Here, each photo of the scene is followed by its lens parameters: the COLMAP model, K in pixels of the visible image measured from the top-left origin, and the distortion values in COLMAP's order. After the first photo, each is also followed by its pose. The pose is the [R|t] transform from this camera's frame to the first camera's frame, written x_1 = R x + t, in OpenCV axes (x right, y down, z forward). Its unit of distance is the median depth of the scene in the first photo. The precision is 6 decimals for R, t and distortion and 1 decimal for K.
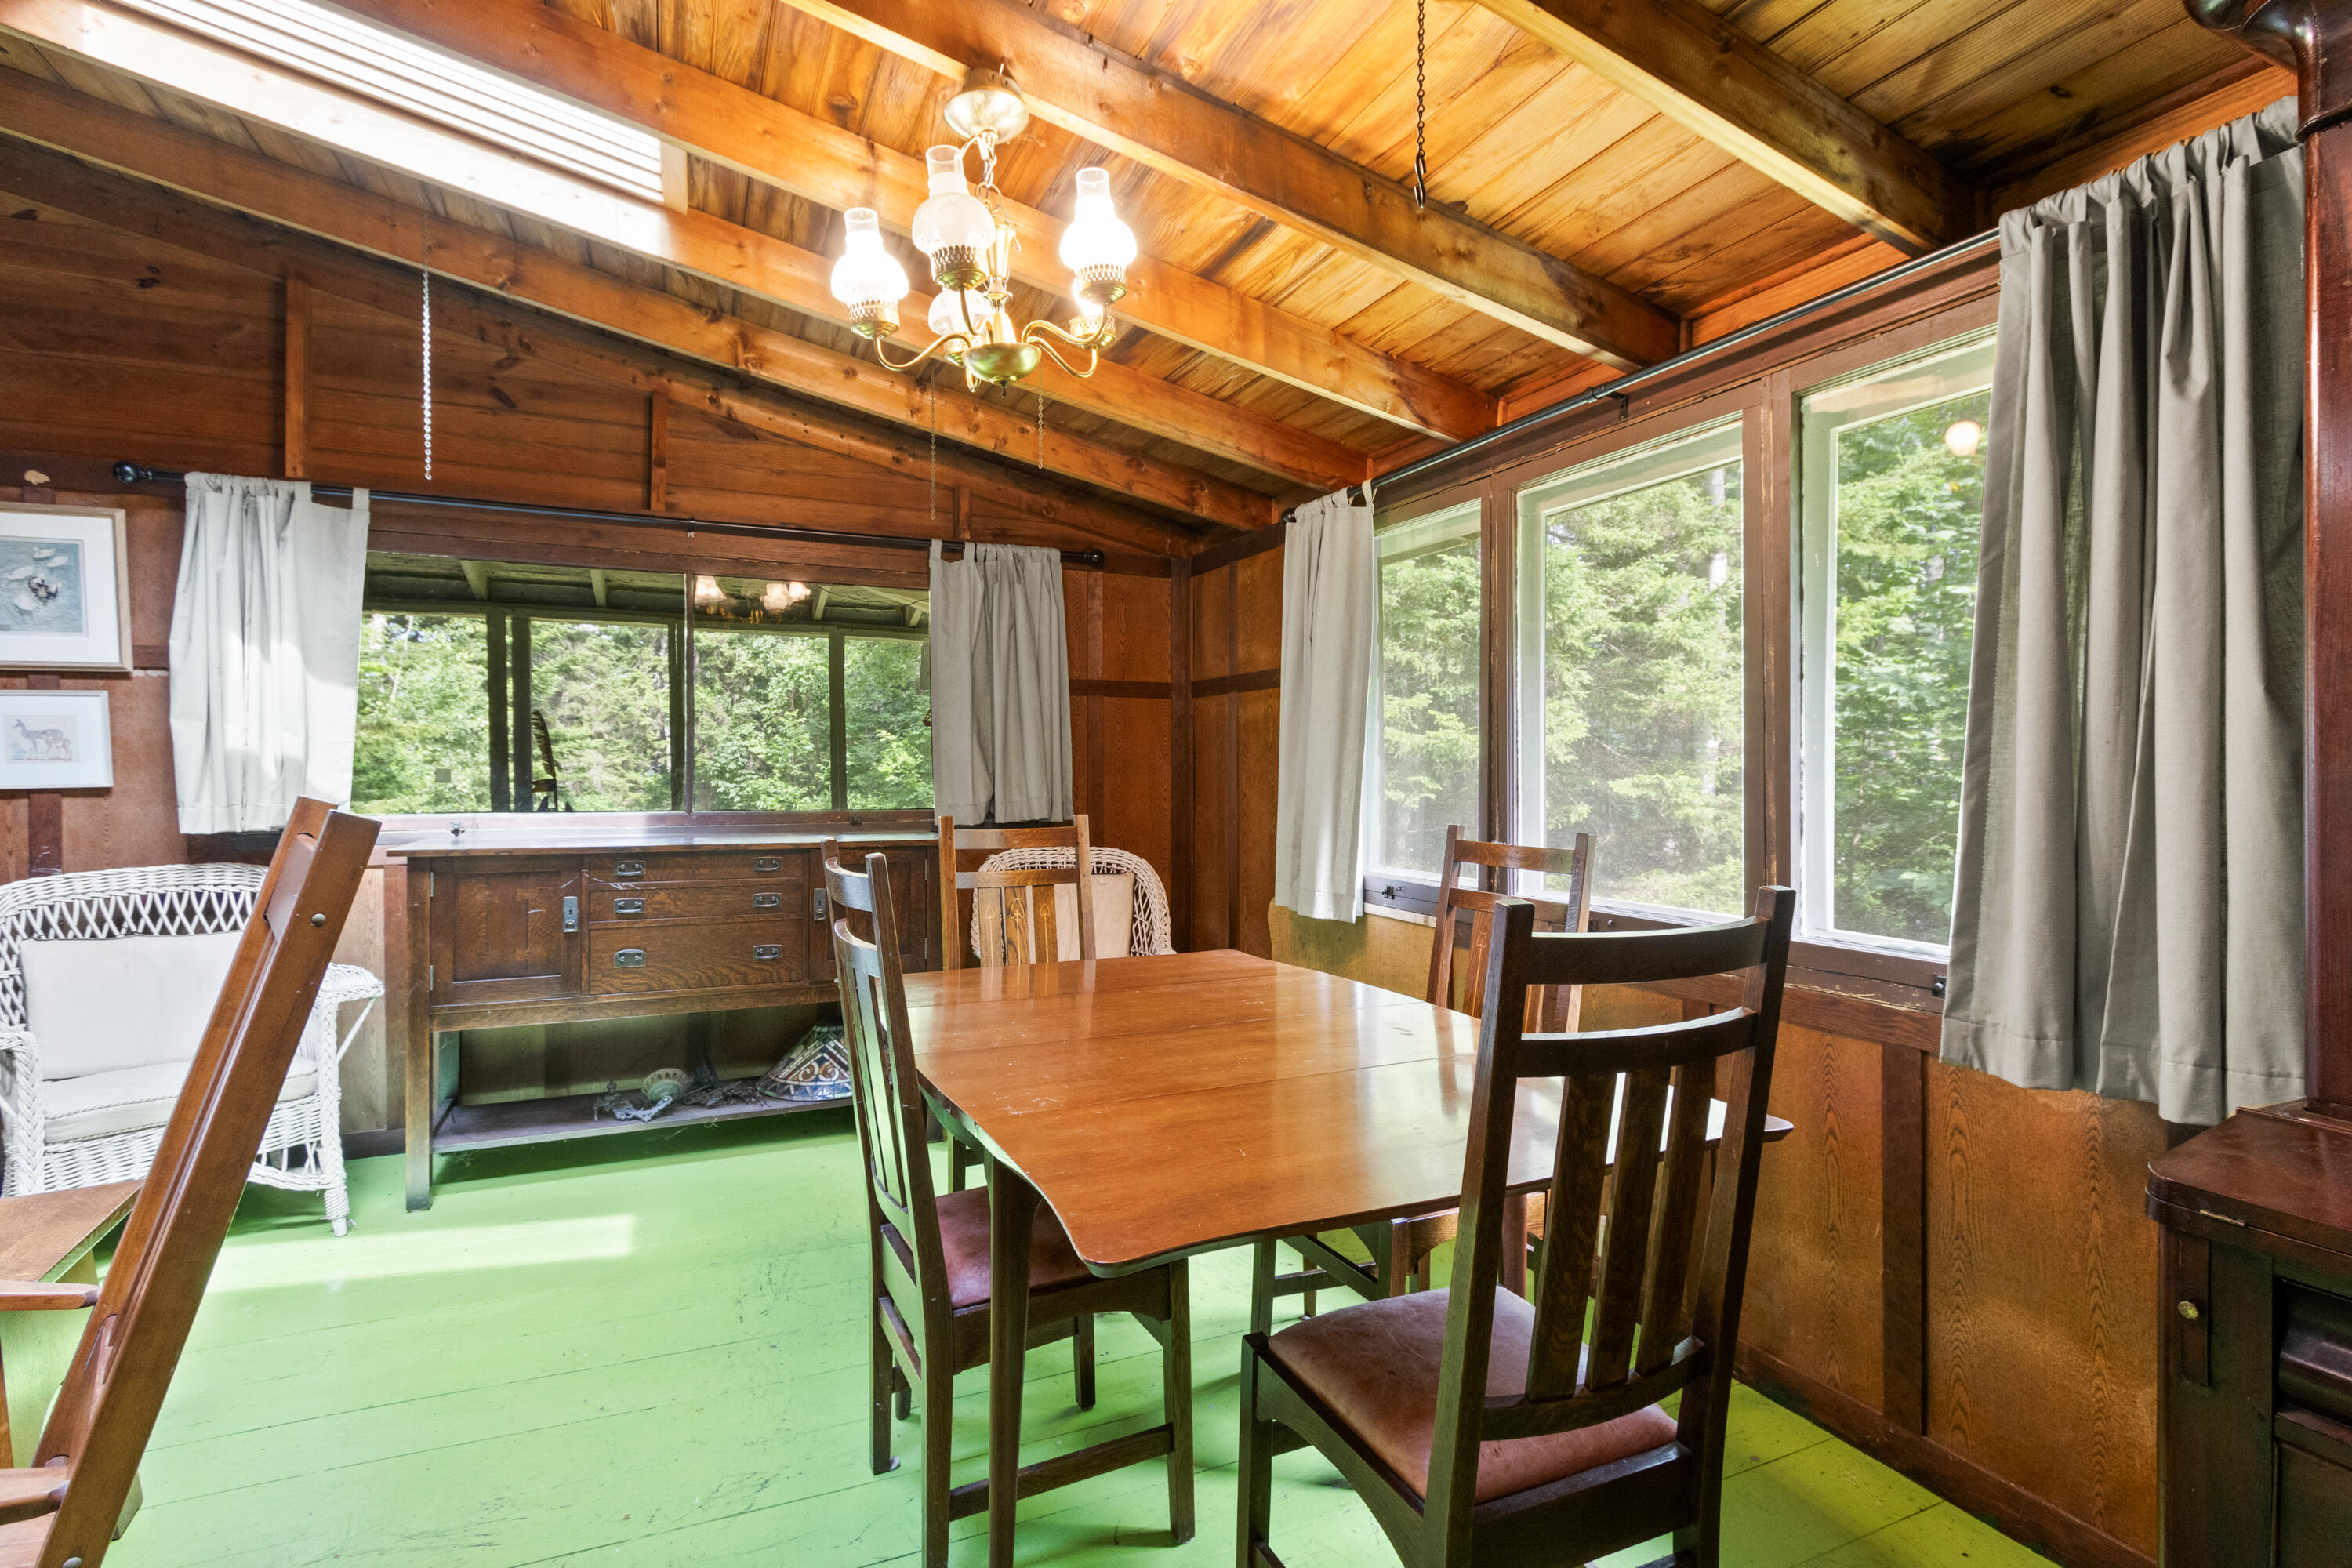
lens RADIAL K [[1092.9, 0, 1176.0], [0, 1092.9, 784.0], [0, 0, 1]] dist [0.017067, 0.000294]
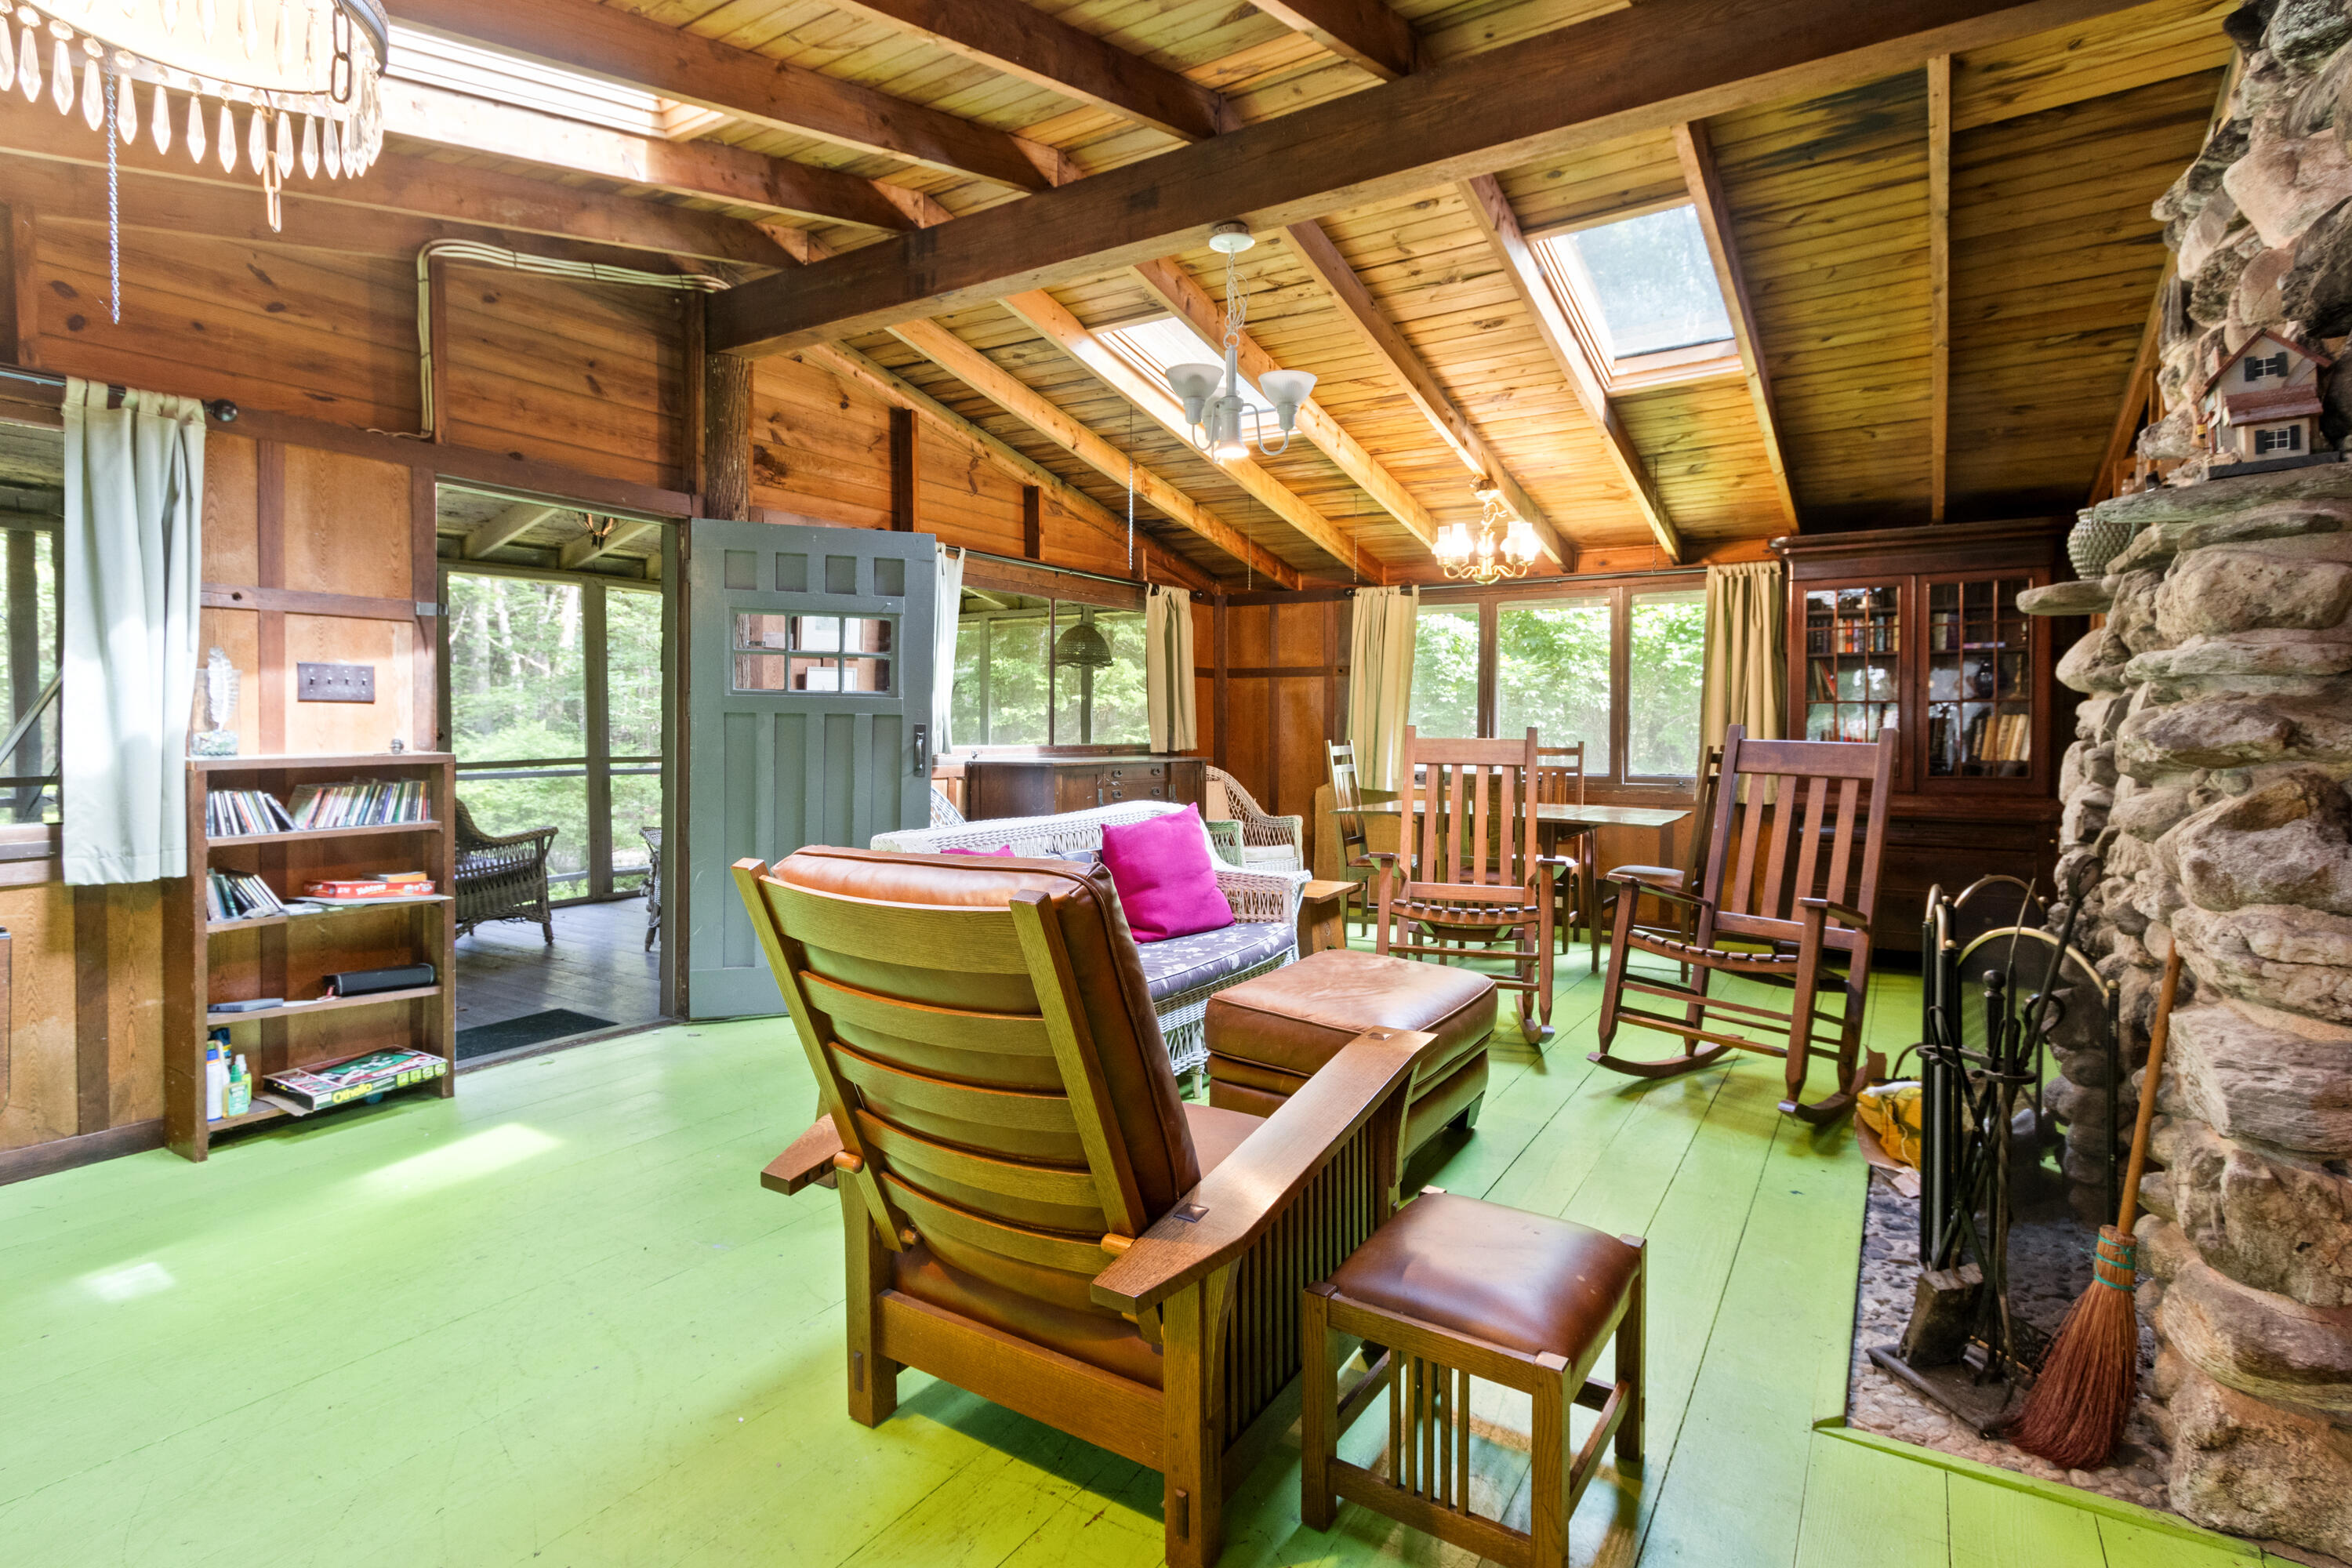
lens RADIAL K [[1148.2, 0, 1176.2], [0, 1148.2, 721.4], [0, 0, 1]] dist [0.001288, 0.000416]
pose [[0.848130, 0.007907, 0.529729, -1.379449], [0.004254, 0.999755, -0.021734, 0.034420], [-0.529771, 0.020687, 0.847888, -0.632562]]
